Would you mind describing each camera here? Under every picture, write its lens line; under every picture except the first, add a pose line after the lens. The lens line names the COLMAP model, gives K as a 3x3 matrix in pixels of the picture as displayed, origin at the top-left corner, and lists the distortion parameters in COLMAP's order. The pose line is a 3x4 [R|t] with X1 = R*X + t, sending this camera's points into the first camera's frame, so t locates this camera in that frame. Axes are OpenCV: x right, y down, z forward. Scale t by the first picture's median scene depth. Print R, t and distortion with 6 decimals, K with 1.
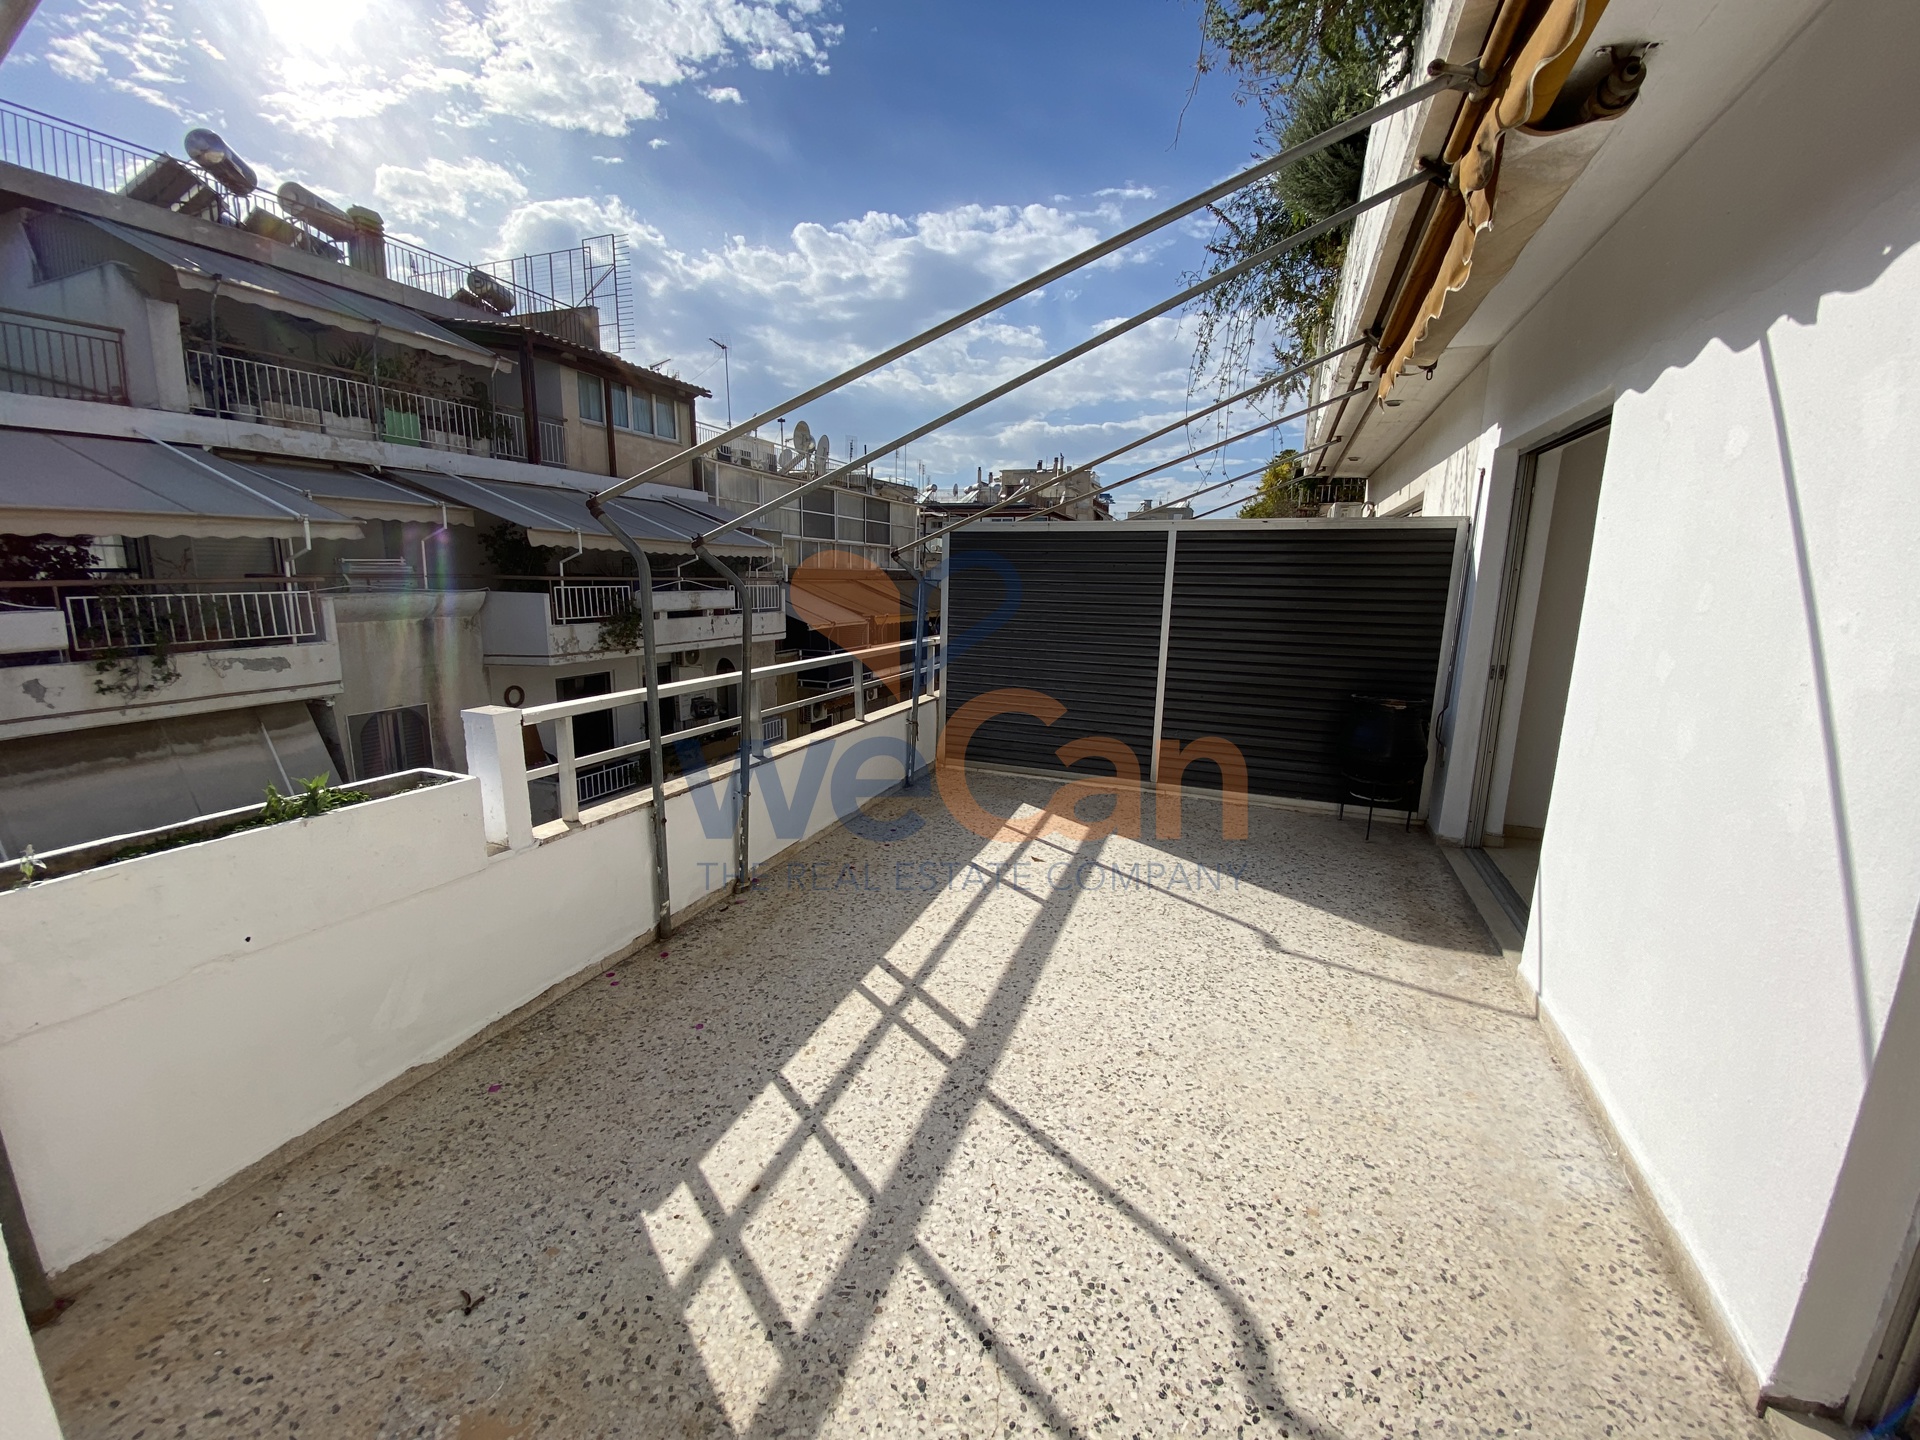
lens RADIAL K [[780.8, 0, 968.0], [0, 780.8, 721.5], [0, 0, 1]] dist [0.031804, -0.025339]
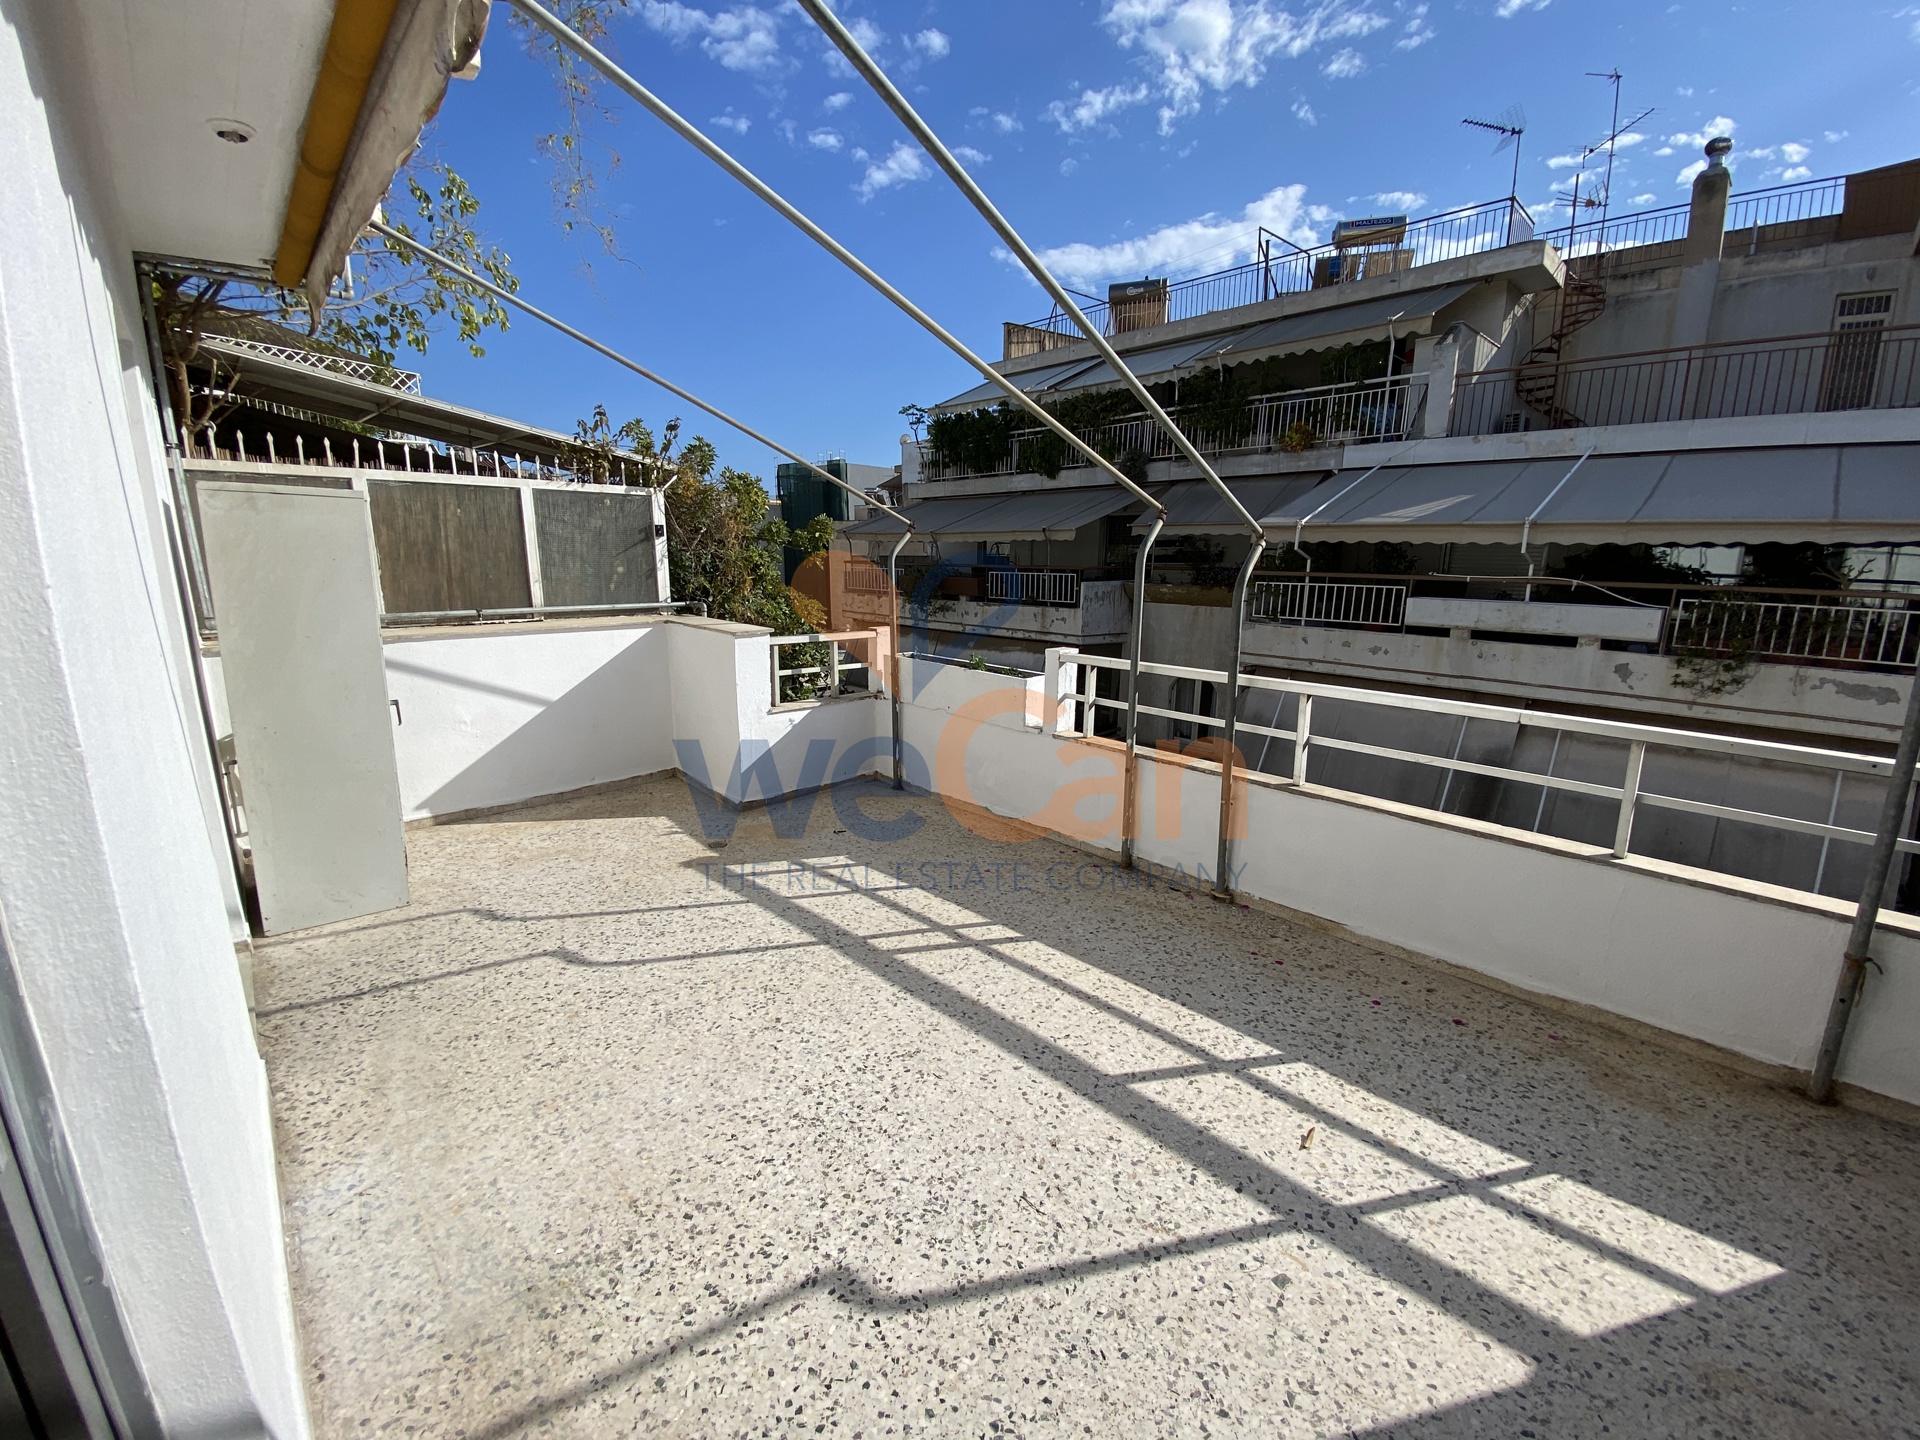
lens RADIAL K [[780.8, 0, 968.0], [0, 780.8, 721.5], [0, 0, 1]] dist [0.031804, -0.025339]
pose [[-0.431889, 0.171862, -0.885401, 0.231077], [-0.196265, 0.940245, 0.278244, -0.069069], [0.880314, 0.293943, -0.372351, 0.358385]]
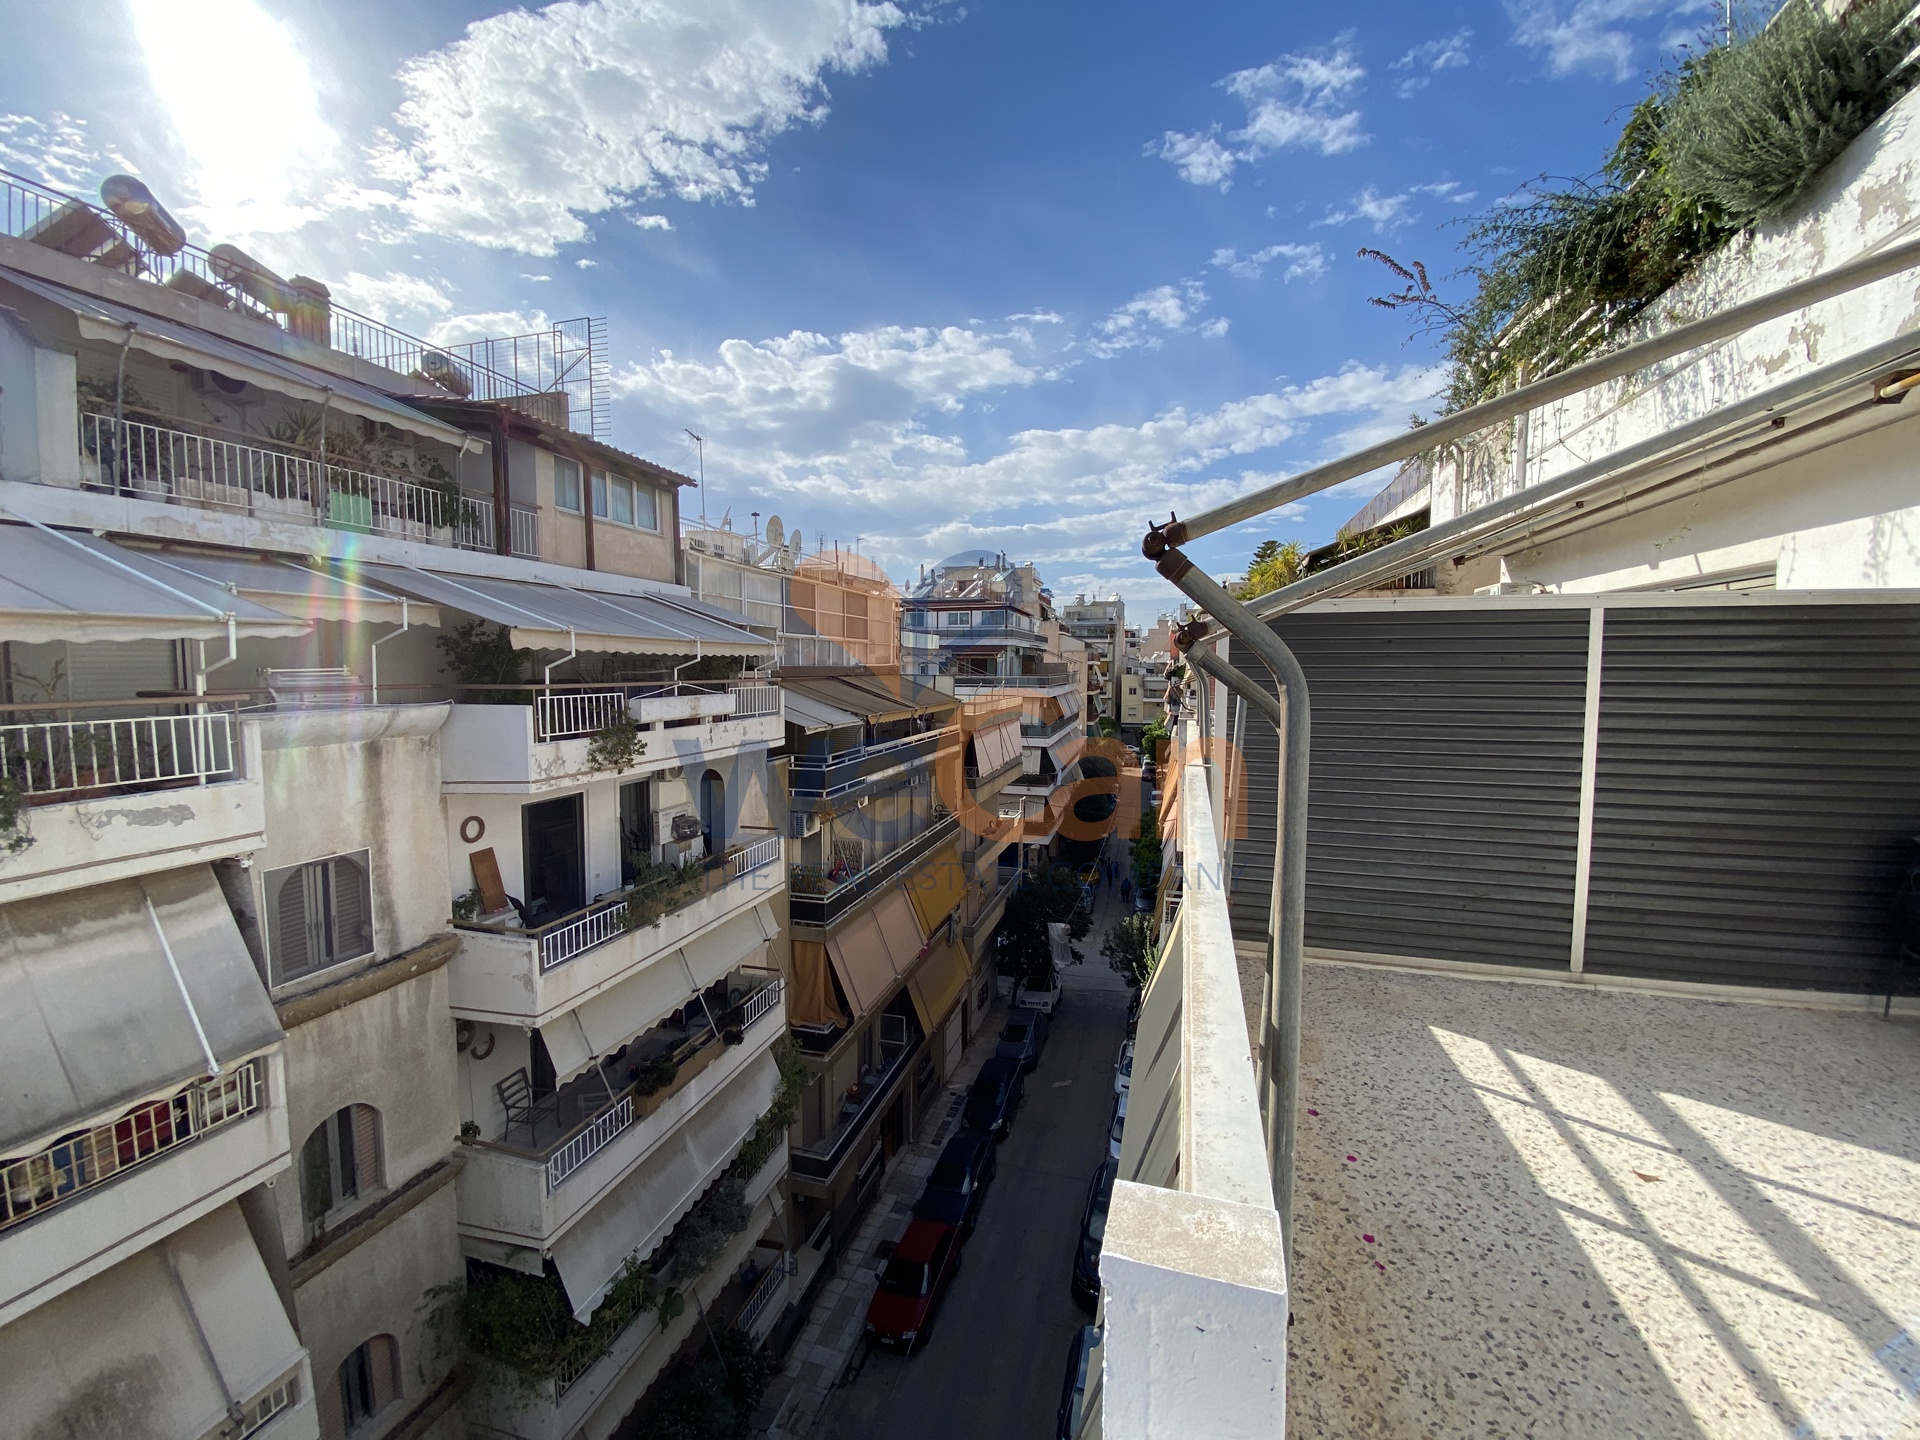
lens RADIAL K [[787.1, 0, 972.4], [0, 787.1, 721.1], [0, 0, 1]] dist [0.033453, -0.025337]
pose [[0.996071, -0.025675, 0.084756, -0.169686], [0.035532, 0.992506, -0.116917, -0.038605], [-0.081119, 0.119469, 0.989519, 0.170777]]
